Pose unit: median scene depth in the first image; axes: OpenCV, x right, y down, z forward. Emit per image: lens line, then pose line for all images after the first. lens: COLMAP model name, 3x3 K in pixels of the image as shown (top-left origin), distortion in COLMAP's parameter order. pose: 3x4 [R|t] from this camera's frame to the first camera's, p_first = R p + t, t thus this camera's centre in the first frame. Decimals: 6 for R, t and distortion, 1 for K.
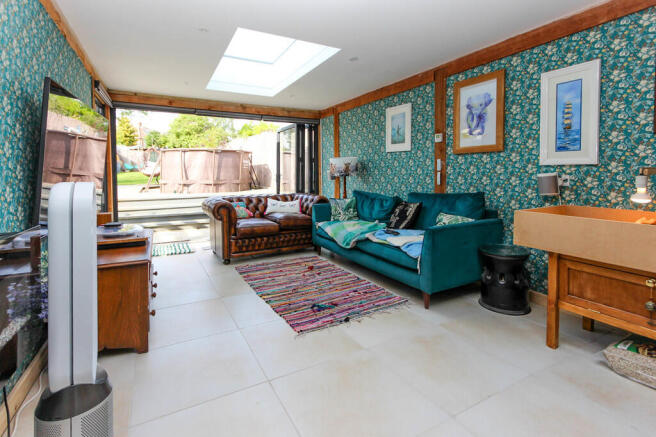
lens RADIAL K [[320.3, 0, 324.0], [0, 320.3, 184.1], [0, 0, 1]] dist [0.001864, 0.002489]
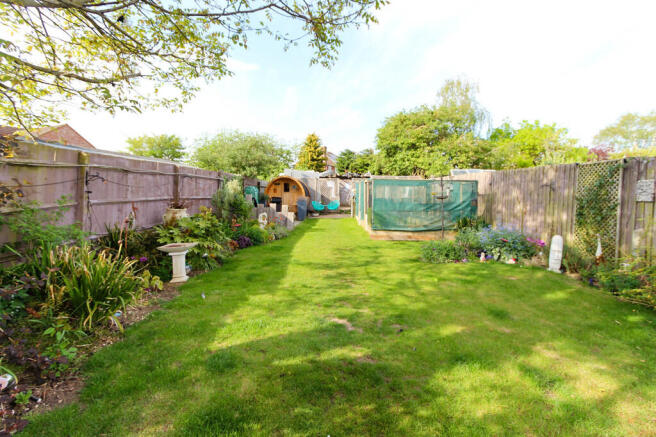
lens RADIAL K [[320.3, 0, 327.0], [0, 320.3, 214.7], [0, 0, 1]] dist [0.001864, 0.002489]
pose [[0.881015, 0.042584, -0.471167, -2.401807], [-0.038552, 0.999091, 0.018213, -0.374188], [0.471514, 0.002119, 0.881856, 3.712367]]
